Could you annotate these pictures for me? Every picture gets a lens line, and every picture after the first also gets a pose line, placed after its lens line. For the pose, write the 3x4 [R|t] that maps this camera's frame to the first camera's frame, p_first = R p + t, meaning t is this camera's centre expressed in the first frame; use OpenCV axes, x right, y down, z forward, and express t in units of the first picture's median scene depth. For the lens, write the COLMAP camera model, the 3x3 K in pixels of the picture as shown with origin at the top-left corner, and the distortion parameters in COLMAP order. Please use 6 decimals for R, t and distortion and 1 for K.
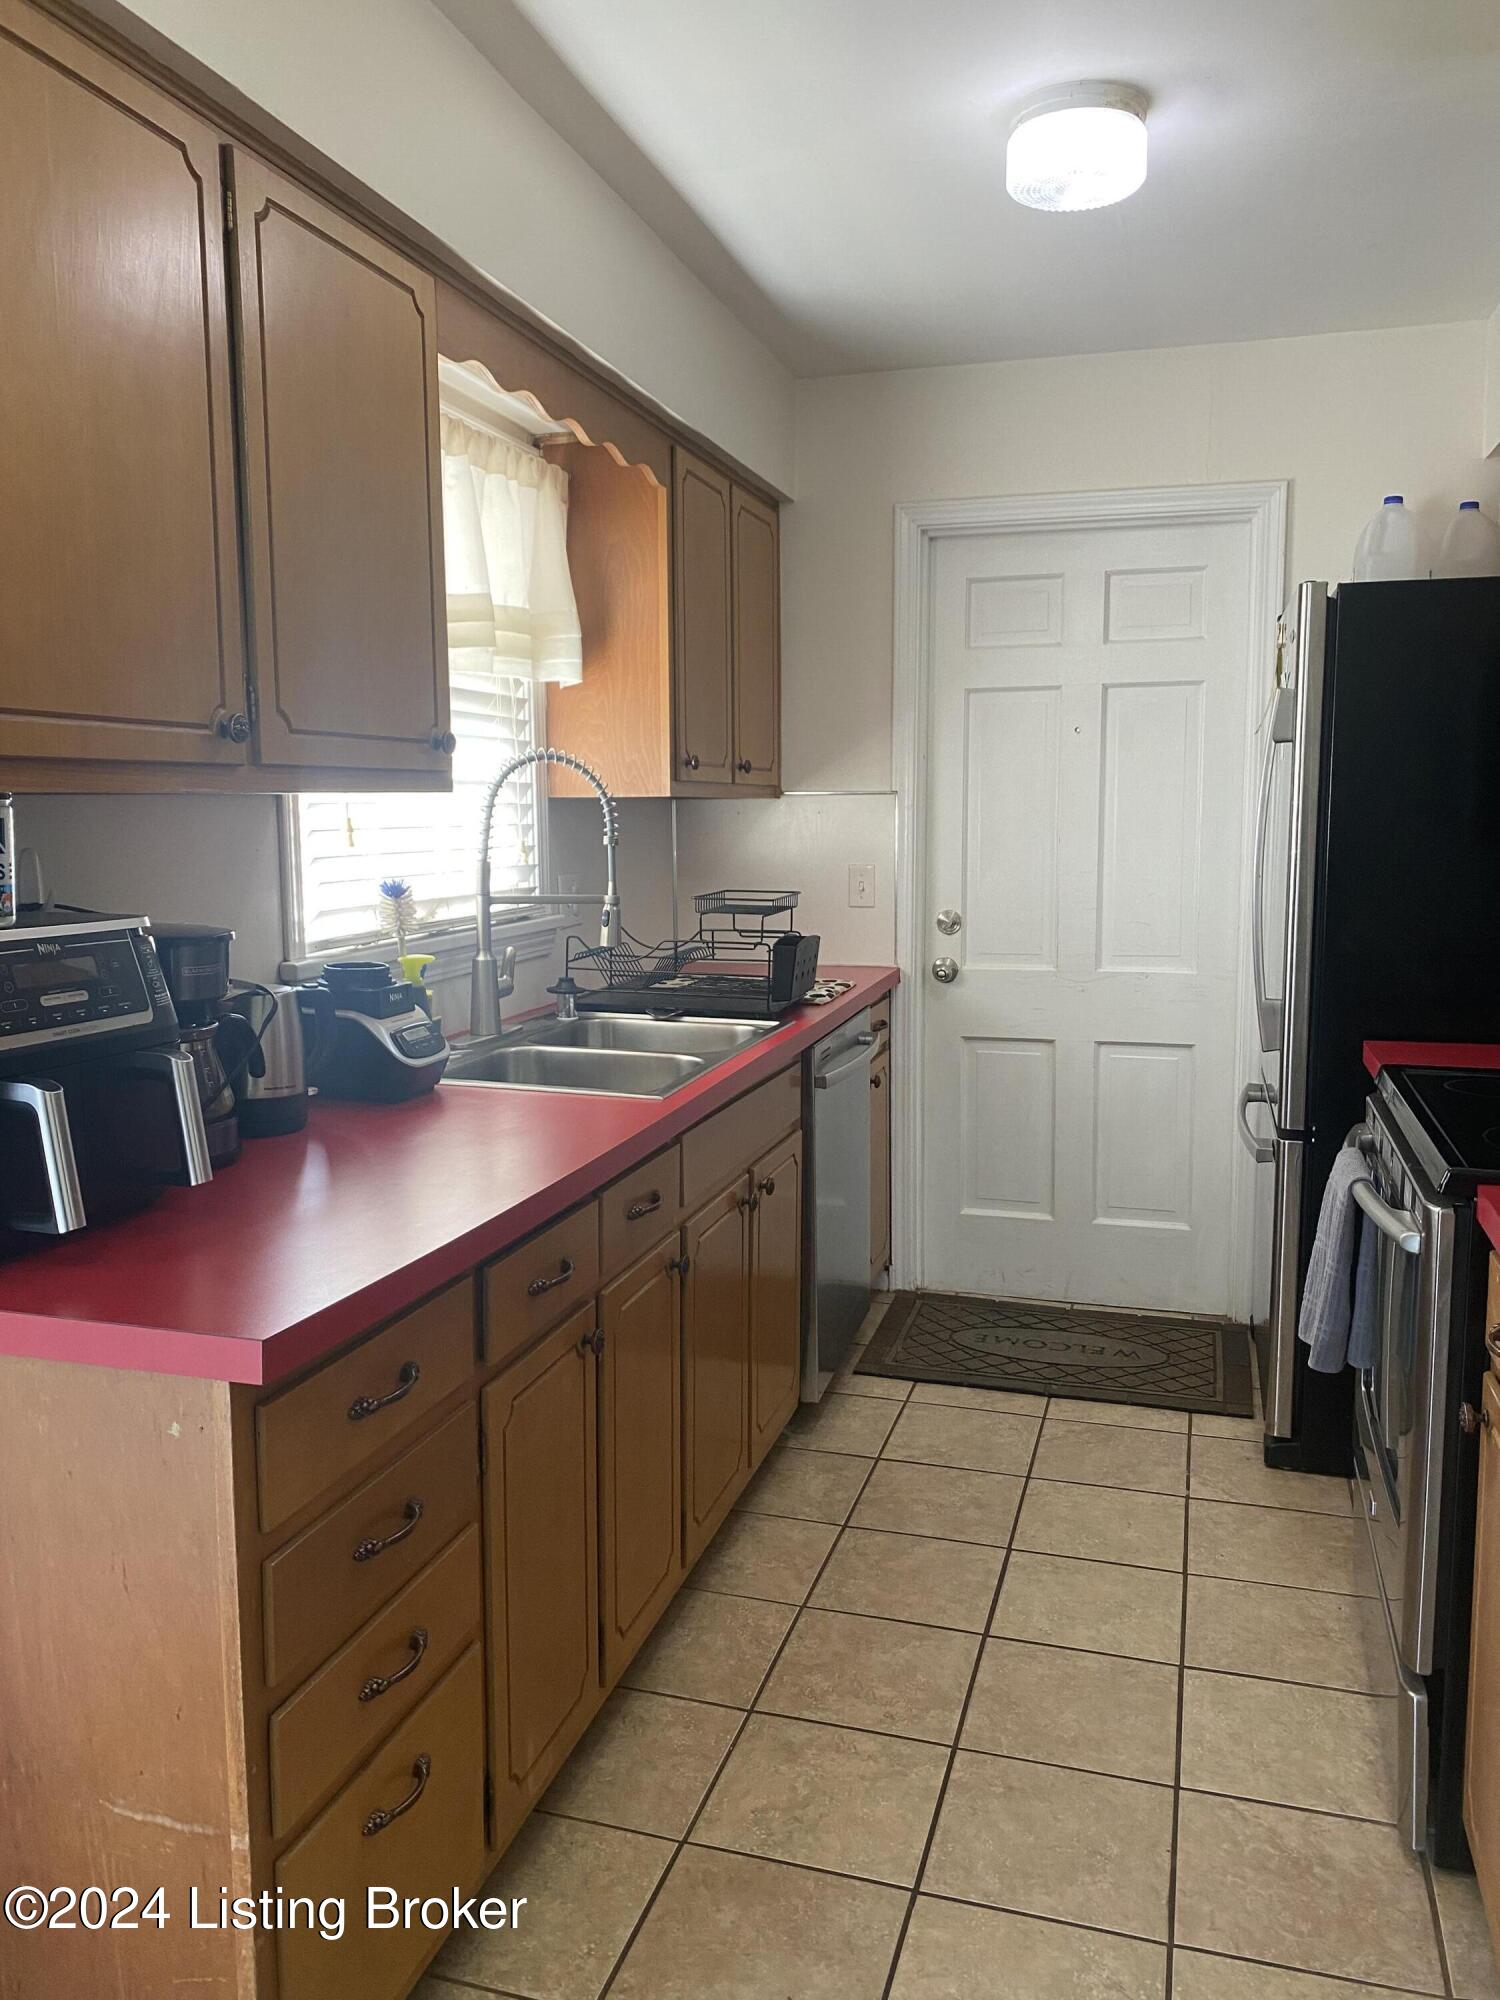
lens RADIAL K [[1527.4, 0, 750.0], [0, 1527.4, 1000.0], [0, 0, 1]] dist [0.001635, -0.007794]
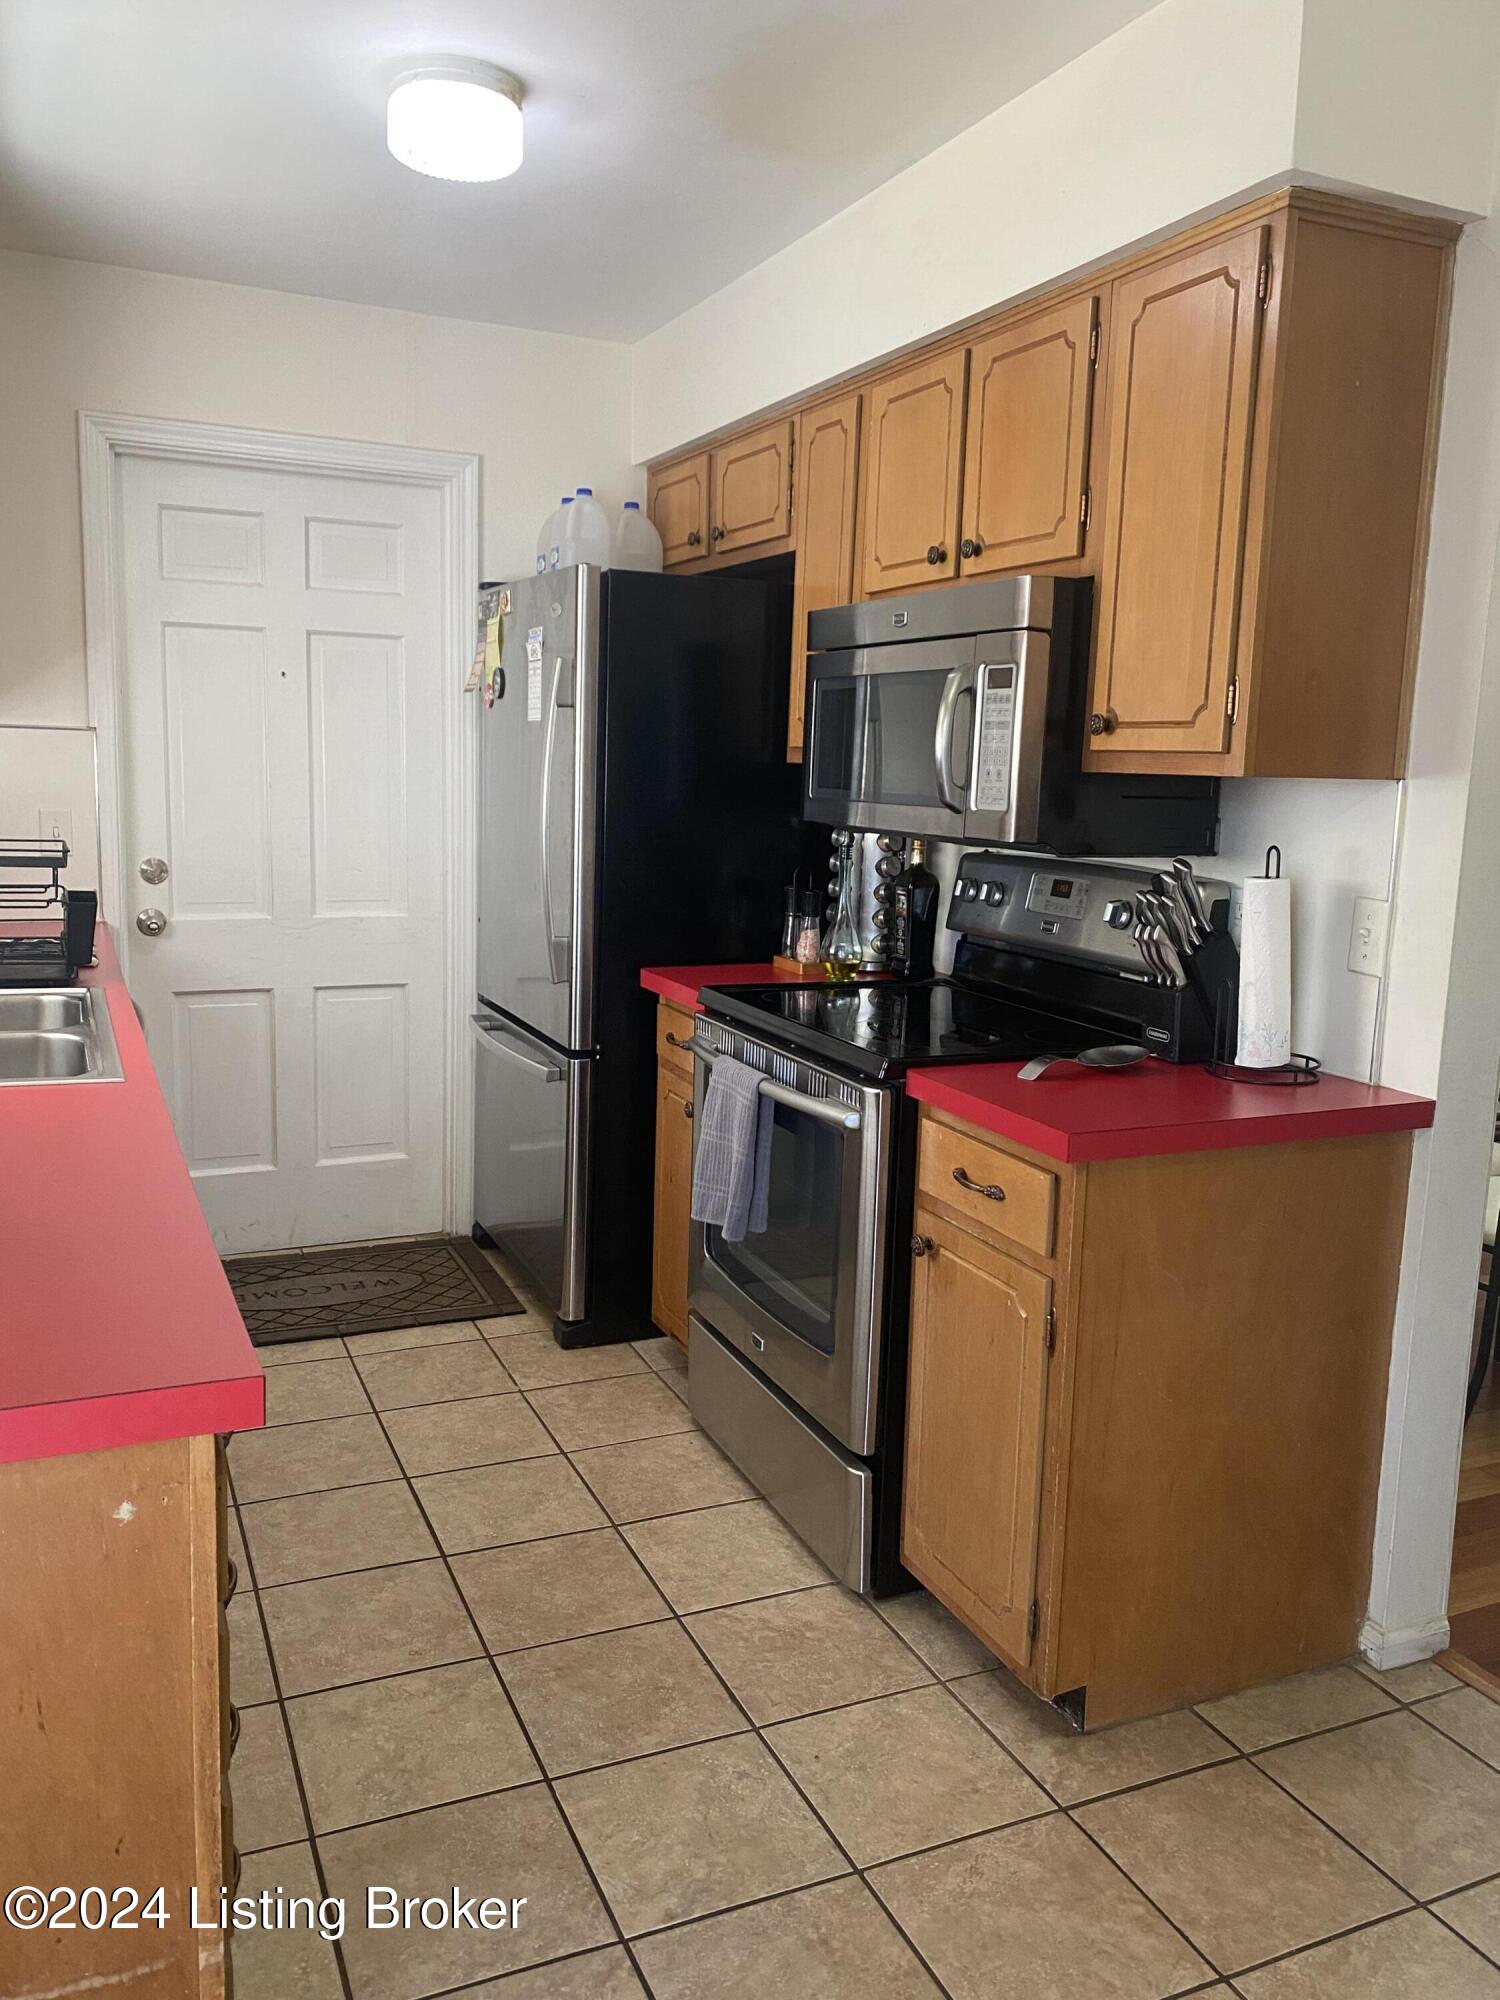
lens RADIAL K [[1514.8, 0, 752.0], [0, 1514.8, 1004.1], [0, 0, 1]] dist [0.015755, -0.033137]
pose [[0.751735, -0.076082, 0.655062, -0.271126], [0.047383, 0.996987, 0.061418, -0.011935], [-0.657761, -0.015131, 0.753075, 0.067511]]
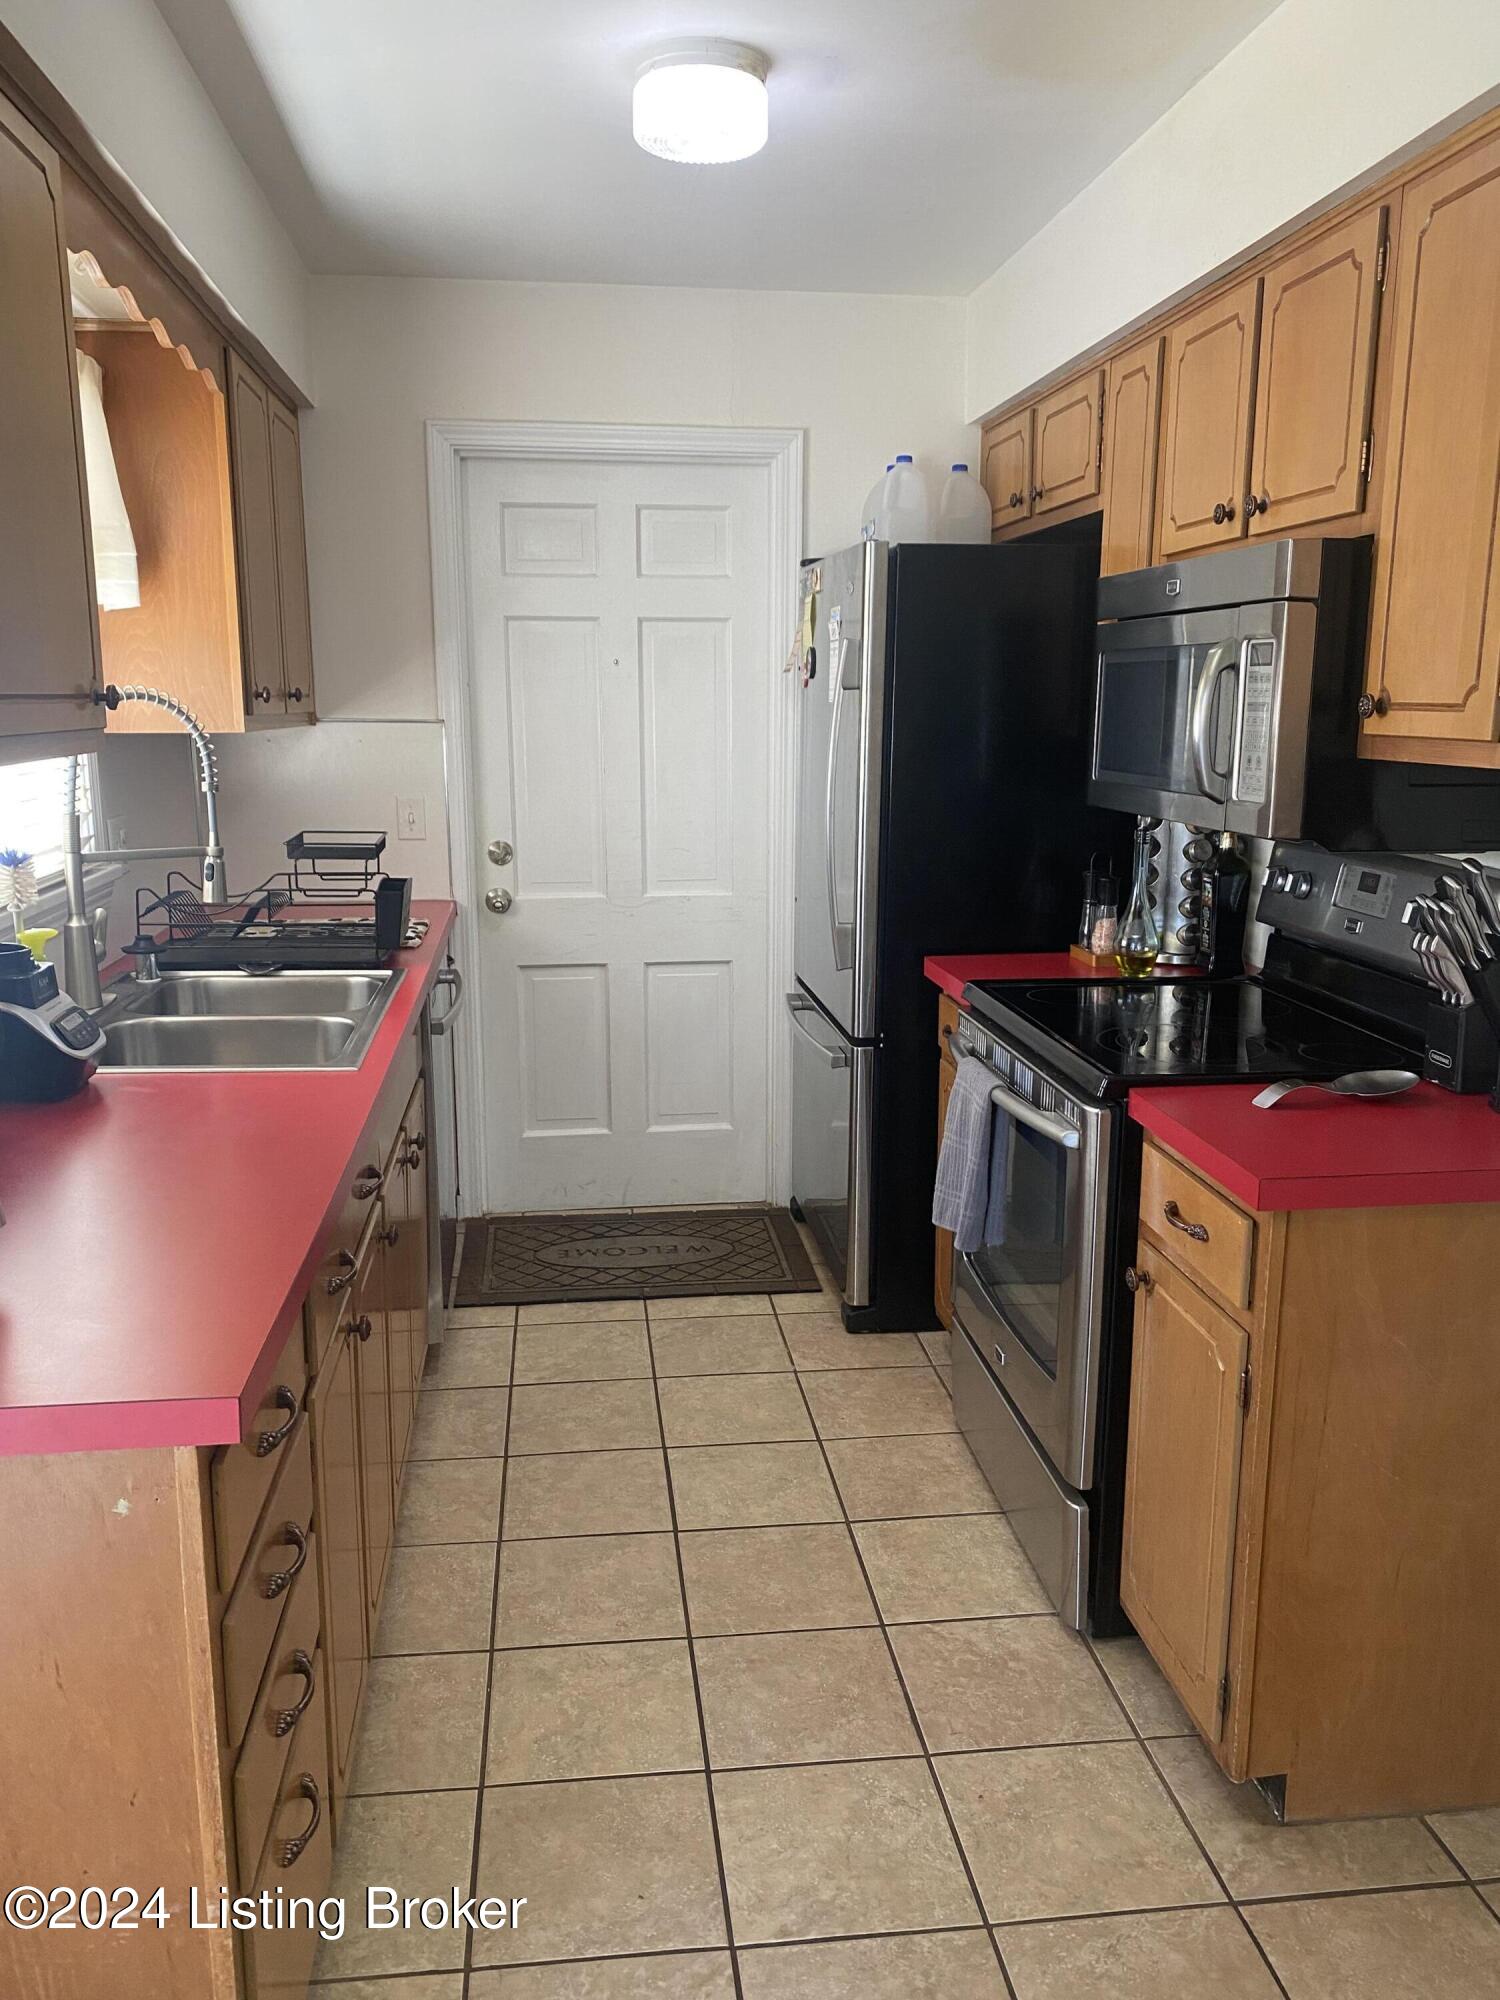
lens RADIAL K [[1519.5, 0, 747.6], [0, 1519.5, 1026.1], [0, 0, 1]] dist [0.014467, -0.026039]
pose [[0.915696, -0.078229, 0.394185, -0.157020], [0.043897, 0.994472, 0.095387, -0.032597], [-0.399468, -0.070042, 0.914068, 0.015170]]
